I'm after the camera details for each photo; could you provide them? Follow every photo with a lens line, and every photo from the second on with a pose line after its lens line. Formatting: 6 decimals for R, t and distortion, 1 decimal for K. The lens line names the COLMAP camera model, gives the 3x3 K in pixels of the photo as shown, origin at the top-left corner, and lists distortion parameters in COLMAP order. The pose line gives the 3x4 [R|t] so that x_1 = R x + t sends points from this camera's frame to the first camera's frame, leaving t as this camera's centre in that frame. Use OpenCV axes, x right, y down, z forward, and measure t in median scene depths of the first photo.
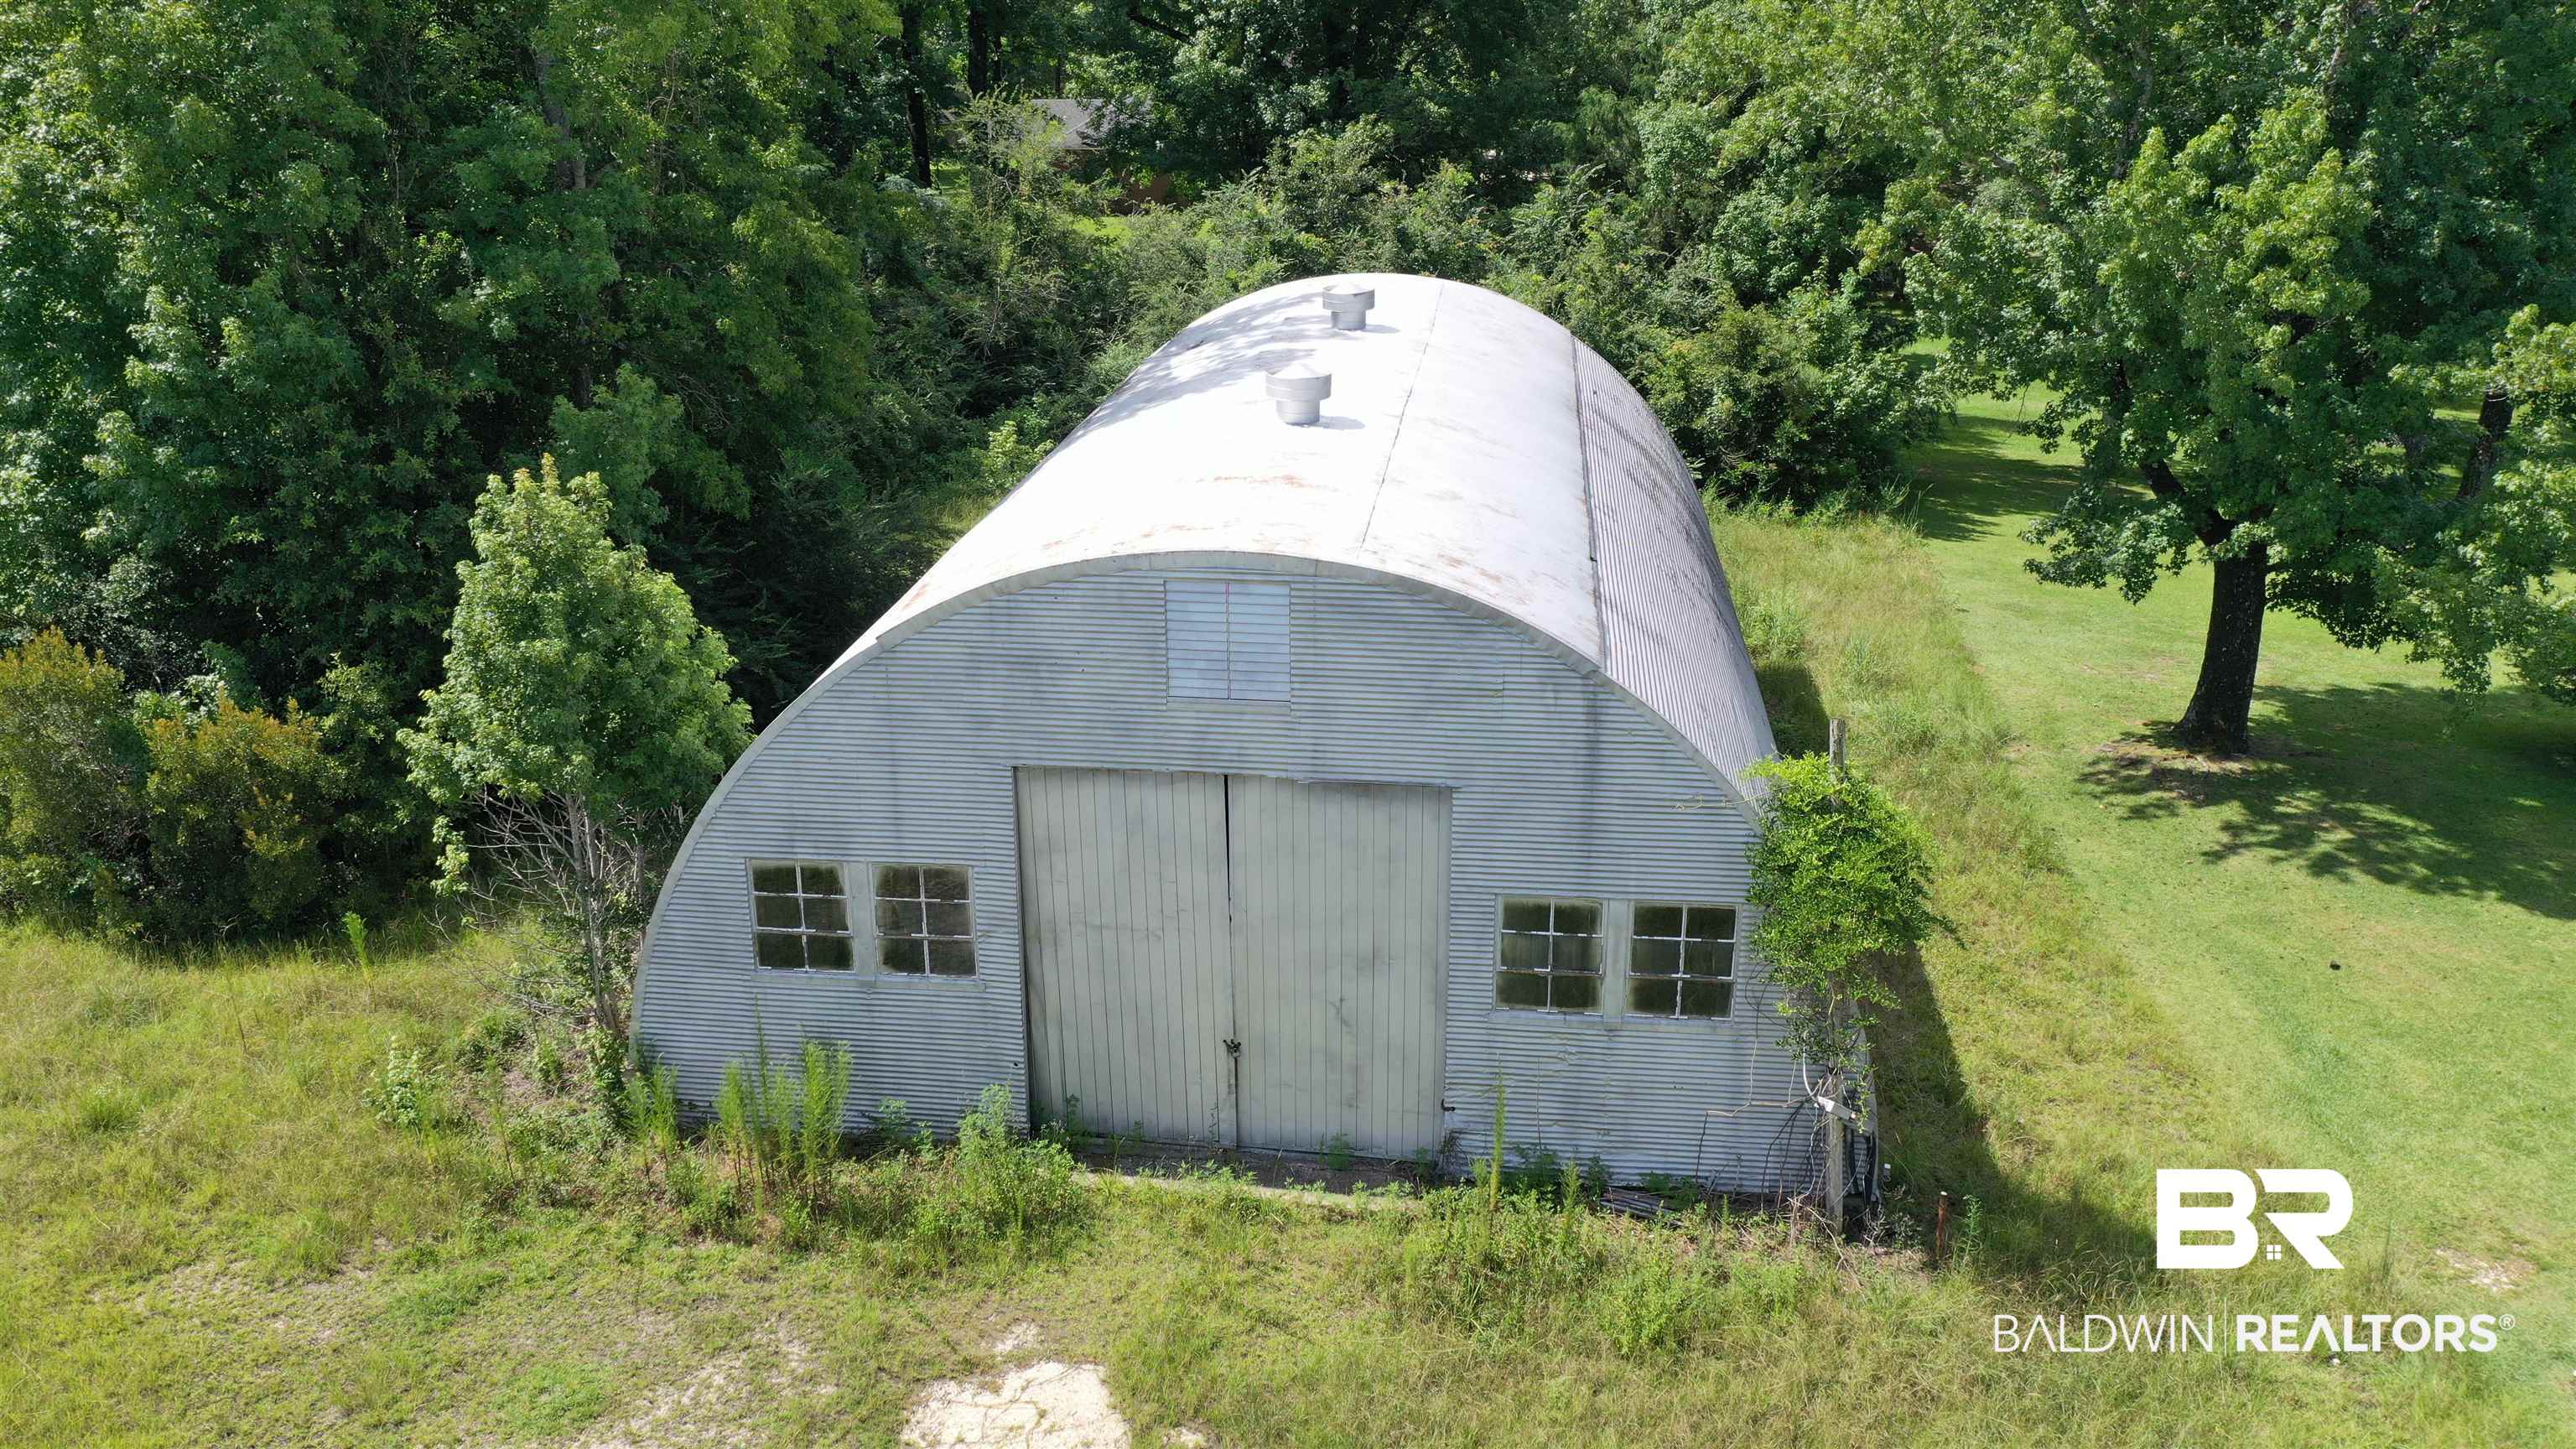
lens RADIAL K [[2018.3, 0, 1297.5], [0, 2018.3, 725.9], [0, 0, 1]] dist [0.004142, 0.002629]
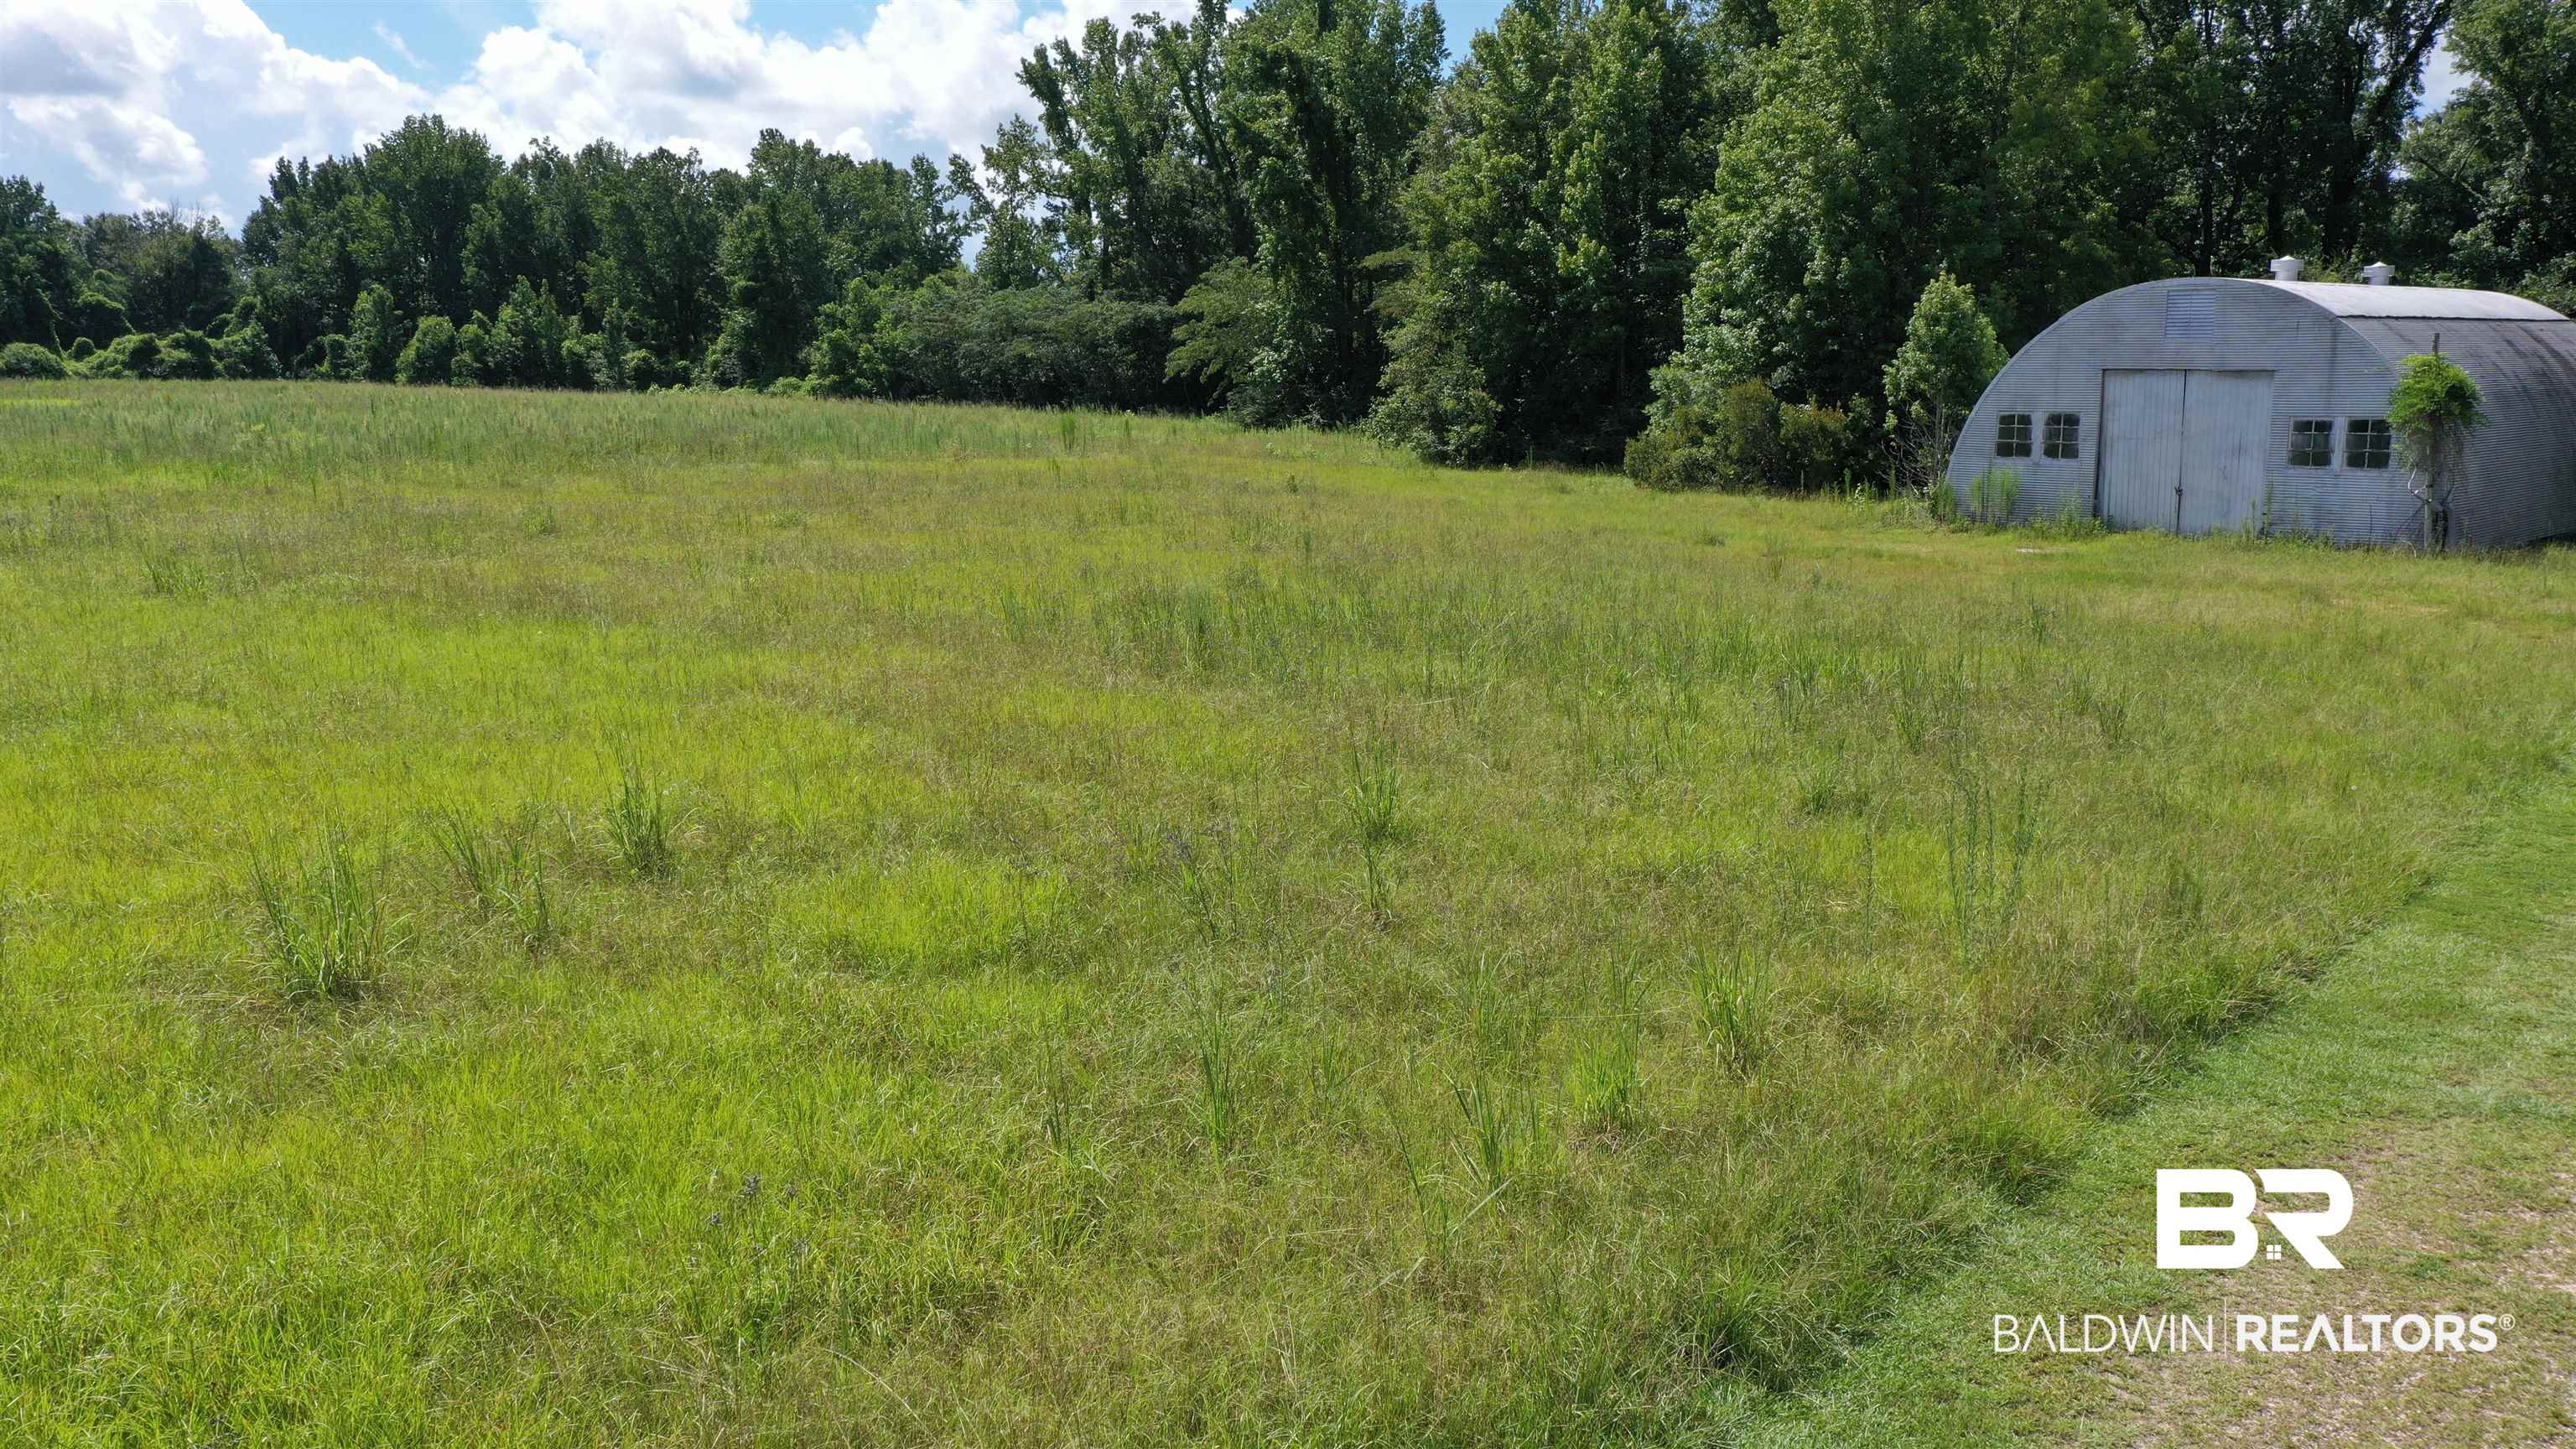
lens RADIAL K [[2059.2, 0, 1301.7], [0, 2059.2, 720.0], [0, 0, 1]] dist [0.023087, 0.008177]
pose [[0.775974, 0.108214, -0.621413, 0.761645], [-0.214912, 0.971585, -0.099173, 0.939622], [0.593024, 0.210505, 0.777181, -1.599918]]
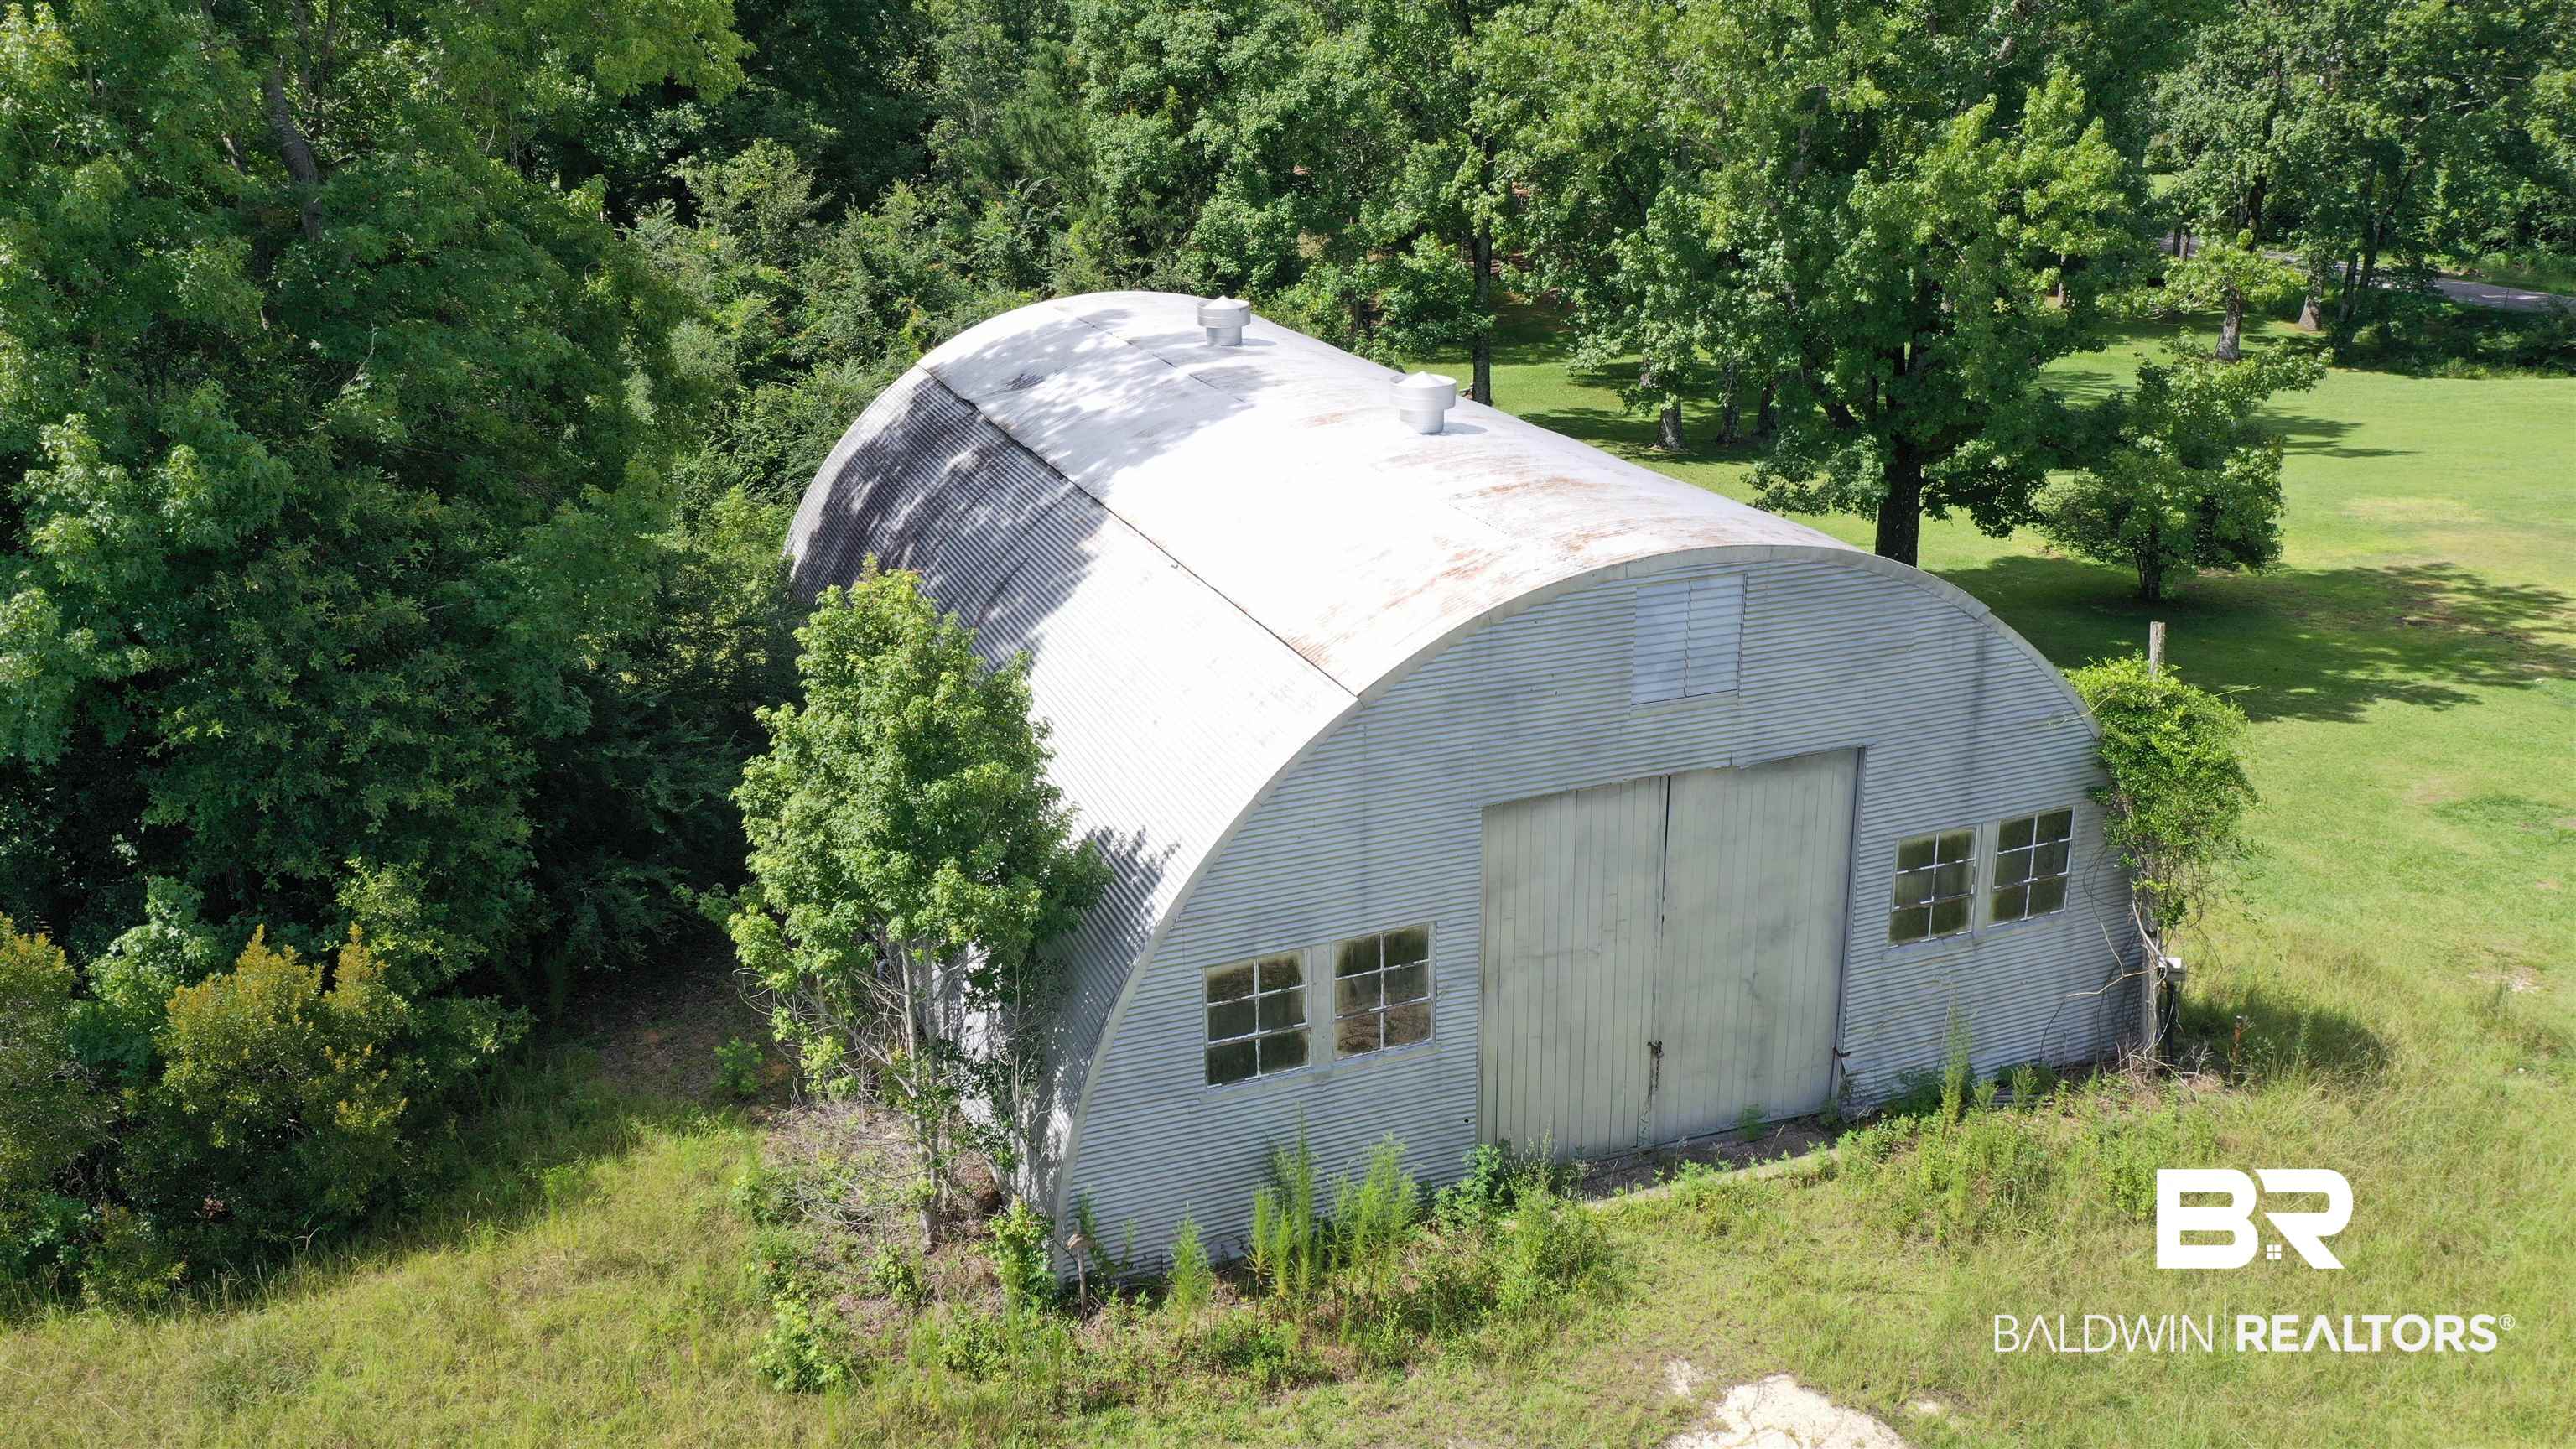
lens RADIAL K [[2018.3, 0, 1297.5], [0, 2018.3, 725.9], [0, 0, 1]] dist [0.004142, 0.002629]
pose [[0.882370, -0.169117, 0.439115, -0.613330], [0.172863, 0.984433, 0.031782, -0.061167], [-0.437654, 0.047863, 0.897869, 0.177197]]
